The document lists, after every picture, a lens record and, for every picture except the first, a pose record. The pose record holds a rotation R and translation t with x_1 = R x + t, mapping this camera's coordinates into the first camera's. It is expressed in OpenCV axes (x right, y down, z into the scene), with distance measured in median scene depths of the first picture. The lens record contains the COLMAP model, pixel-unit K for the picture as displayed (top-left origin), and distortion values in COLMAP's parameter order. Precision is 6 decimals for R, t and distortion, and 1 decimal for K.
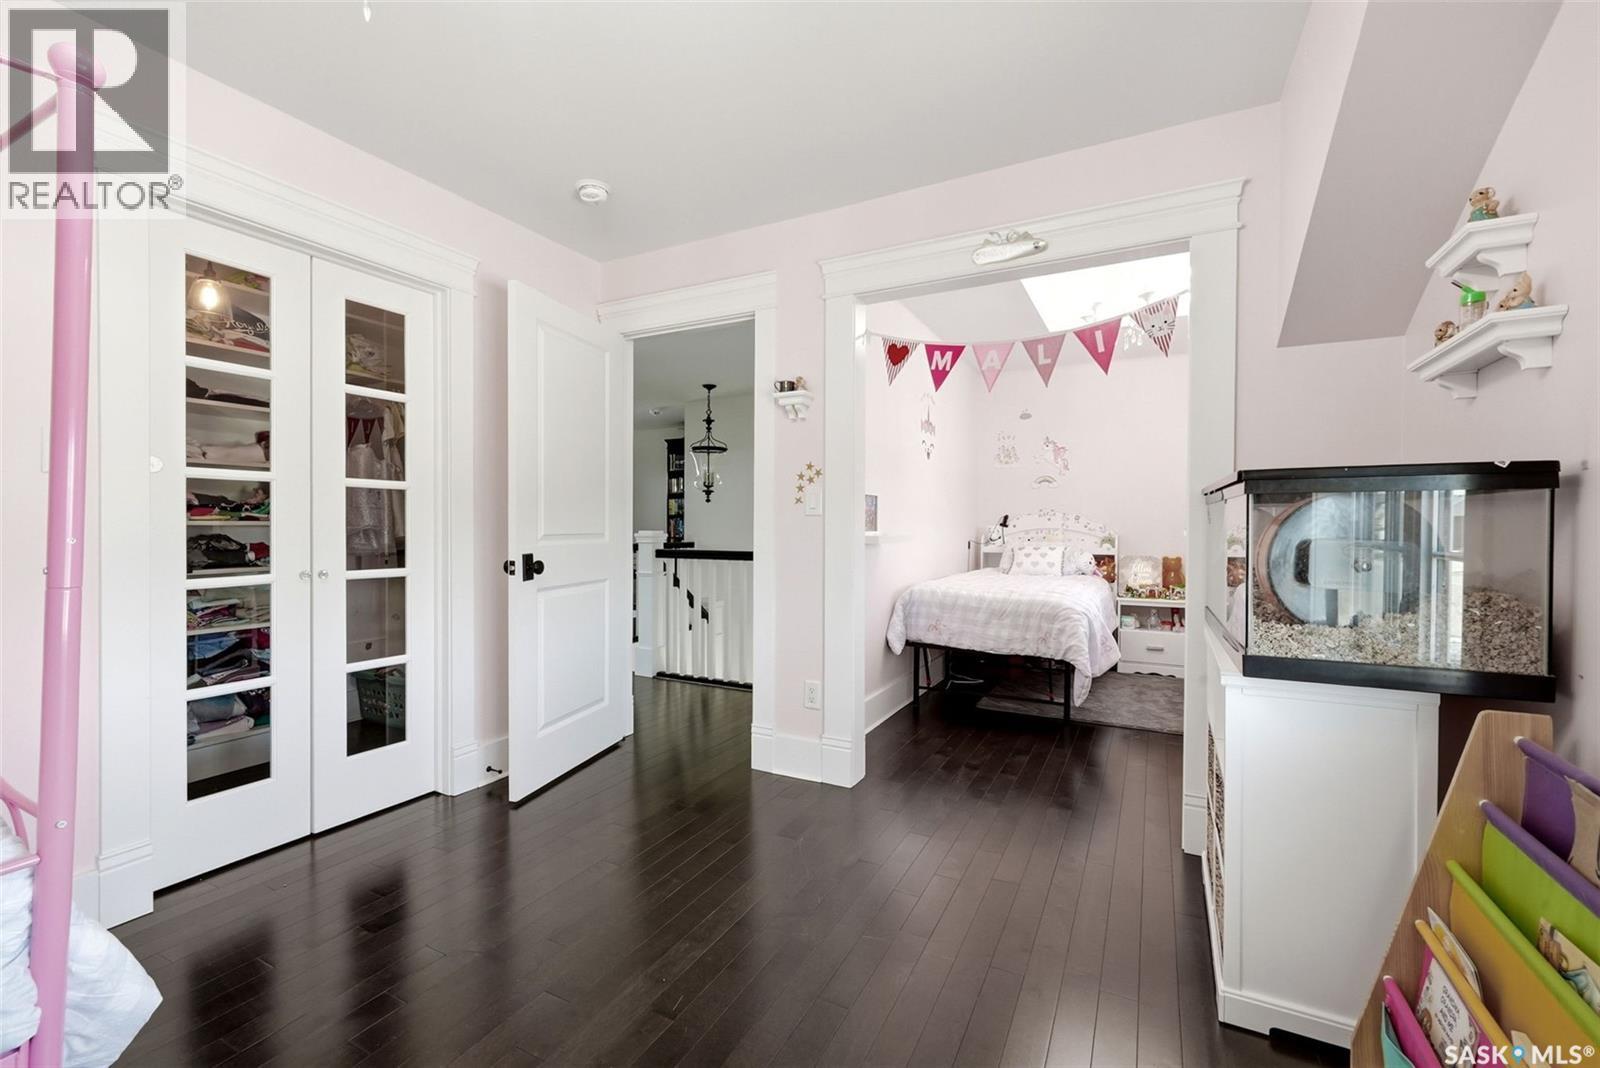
lens RADIAL K [[666.0, 0, 803.6], [0, 666.0, 531.4], [0, 0, 1]] dist [-0.002911, -0.000188]
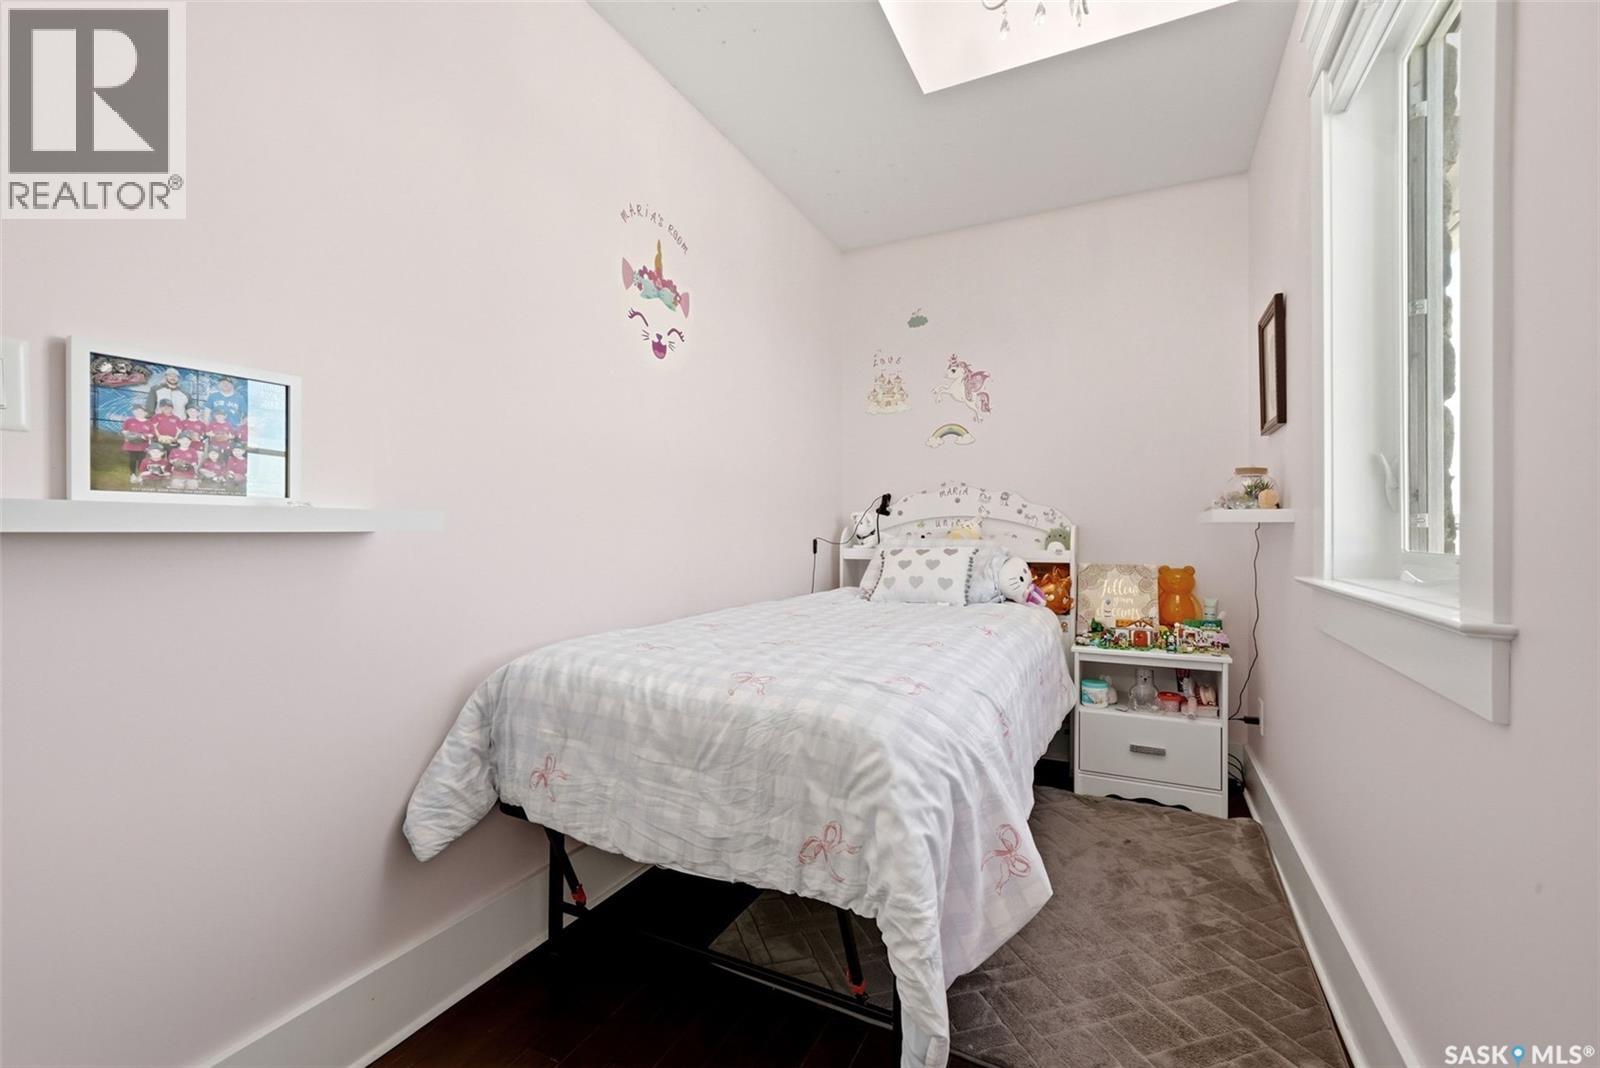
lens RADIAL K [[666.0, 0, 796.6], [0, 666.0, 533.9], [0, 0, 1]] dist [-0.002911, -0.000188]
pose [[0.999764, -0.004910, 0.021158, 0.244247], [0.004948, 0.999986, -0.001740, 0.012206], [-0.021149, 0.001845, 0.999775, 0.484884]]
